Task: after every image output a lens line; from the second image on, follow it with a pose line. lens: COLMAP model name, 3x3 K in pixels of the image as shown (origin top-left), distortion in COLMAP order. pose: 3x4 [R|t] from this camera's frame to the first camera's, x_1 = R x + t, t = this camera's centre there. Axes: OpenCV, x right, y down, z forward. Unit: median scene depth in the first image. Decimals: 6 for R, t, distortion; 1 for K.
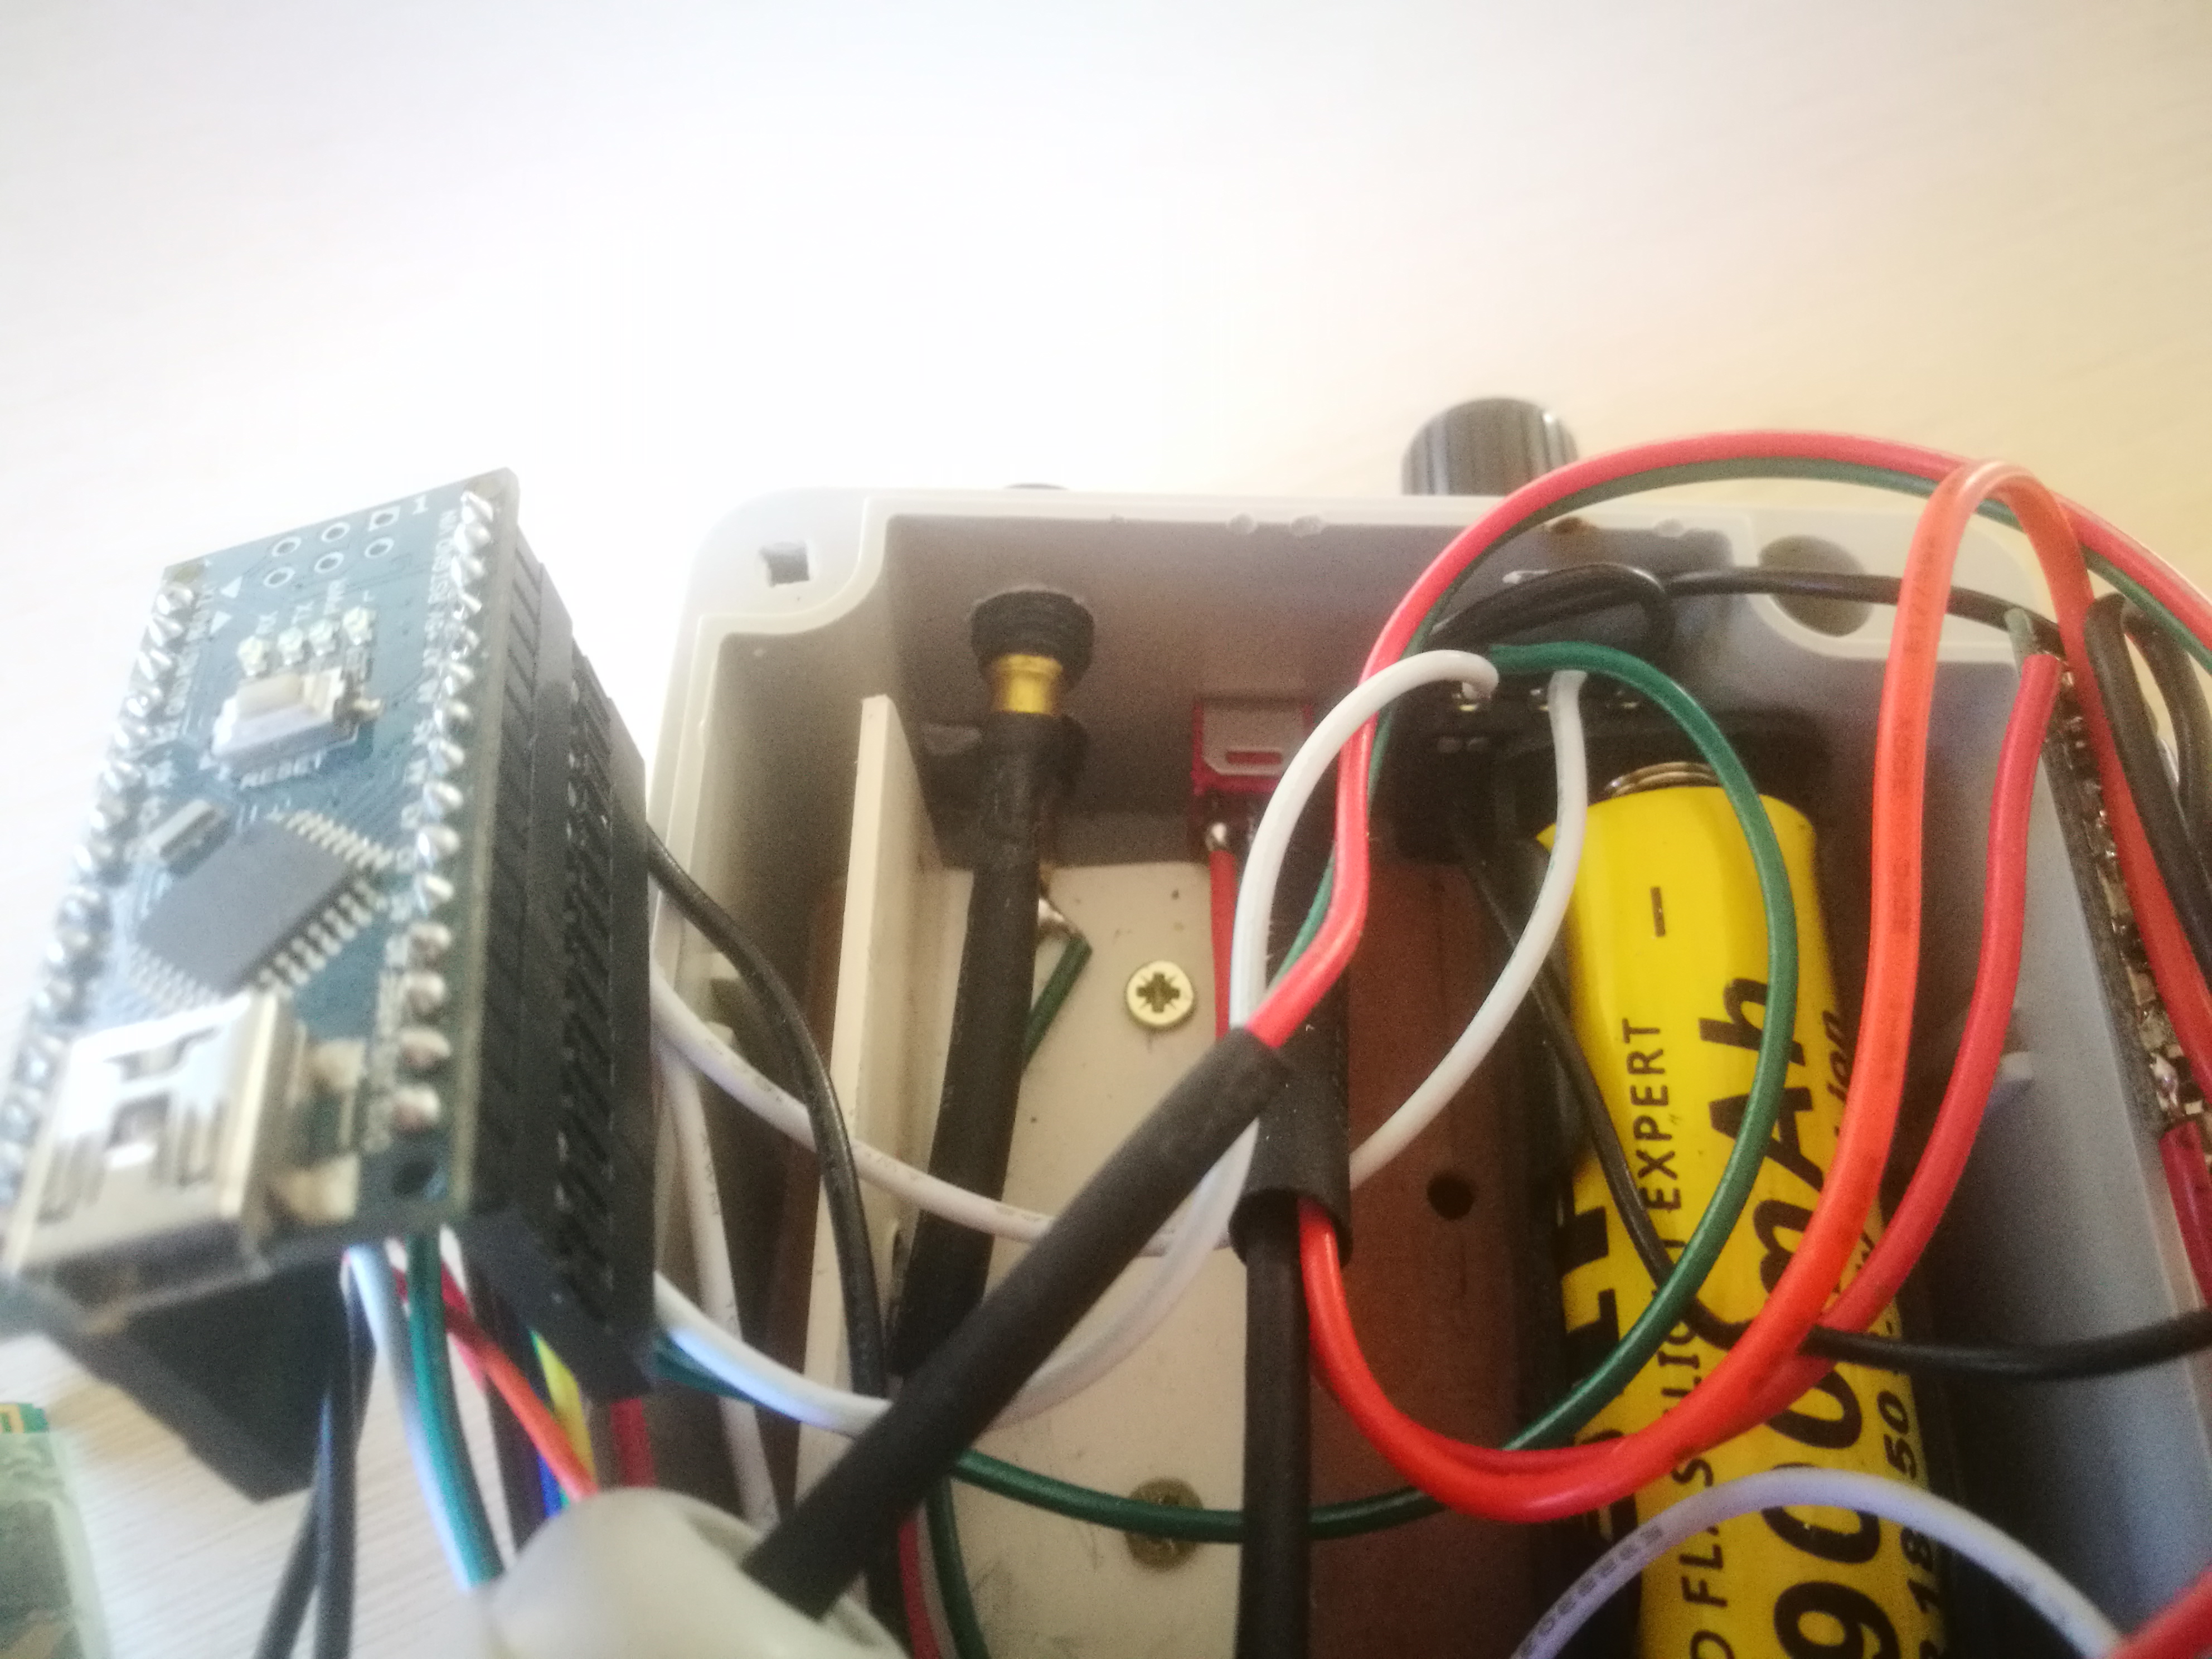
lens RADIAL K [[1829.4, 0, 1297.6], [0, 1829.4, 827.4], [0, 0, 1]] dist [-0.078604, 0.060205]
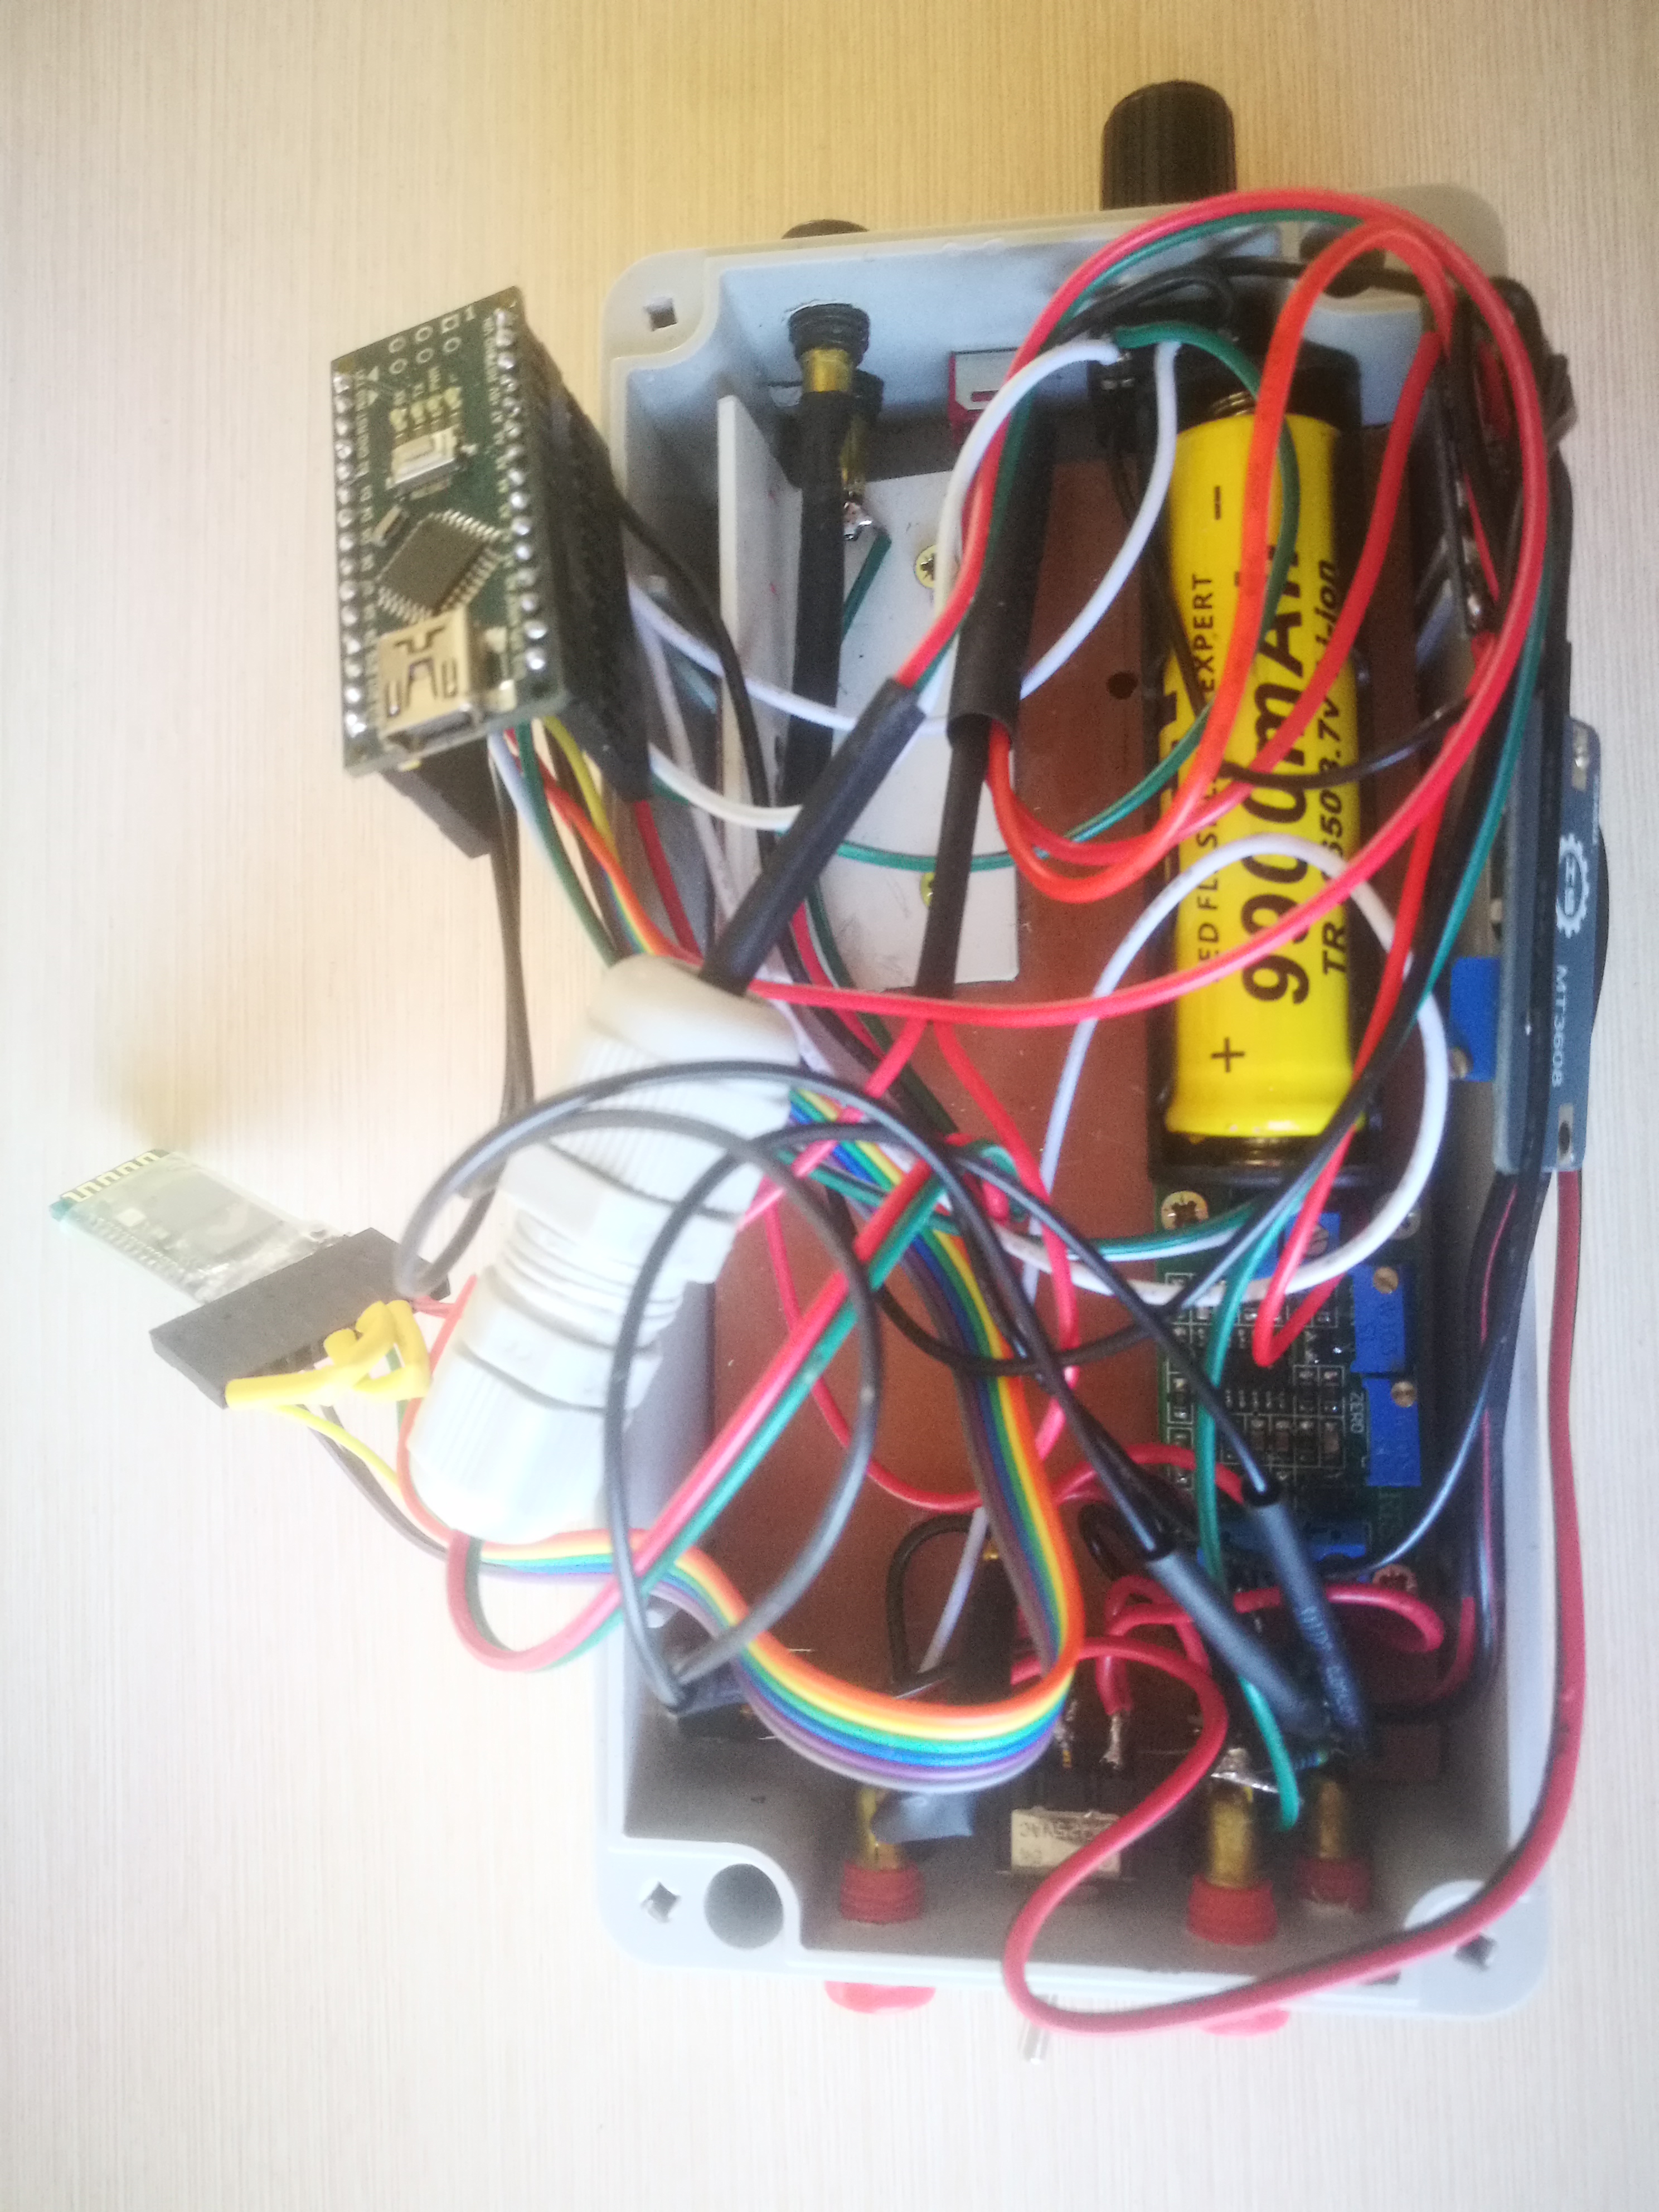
lens RADIAL K [[1829.4, 0, 827.1], [0, 1829.4, 1315.8], [0, 0, 1]] dist [-0.078604, 0.060205]
pose [[0.976410, 0.024226, -0.214563, 0.247121], [0.079802, 0.882847, 0.462831, -0.091960], [0.200639, -0.469035, 0.860087, -0.856220]]
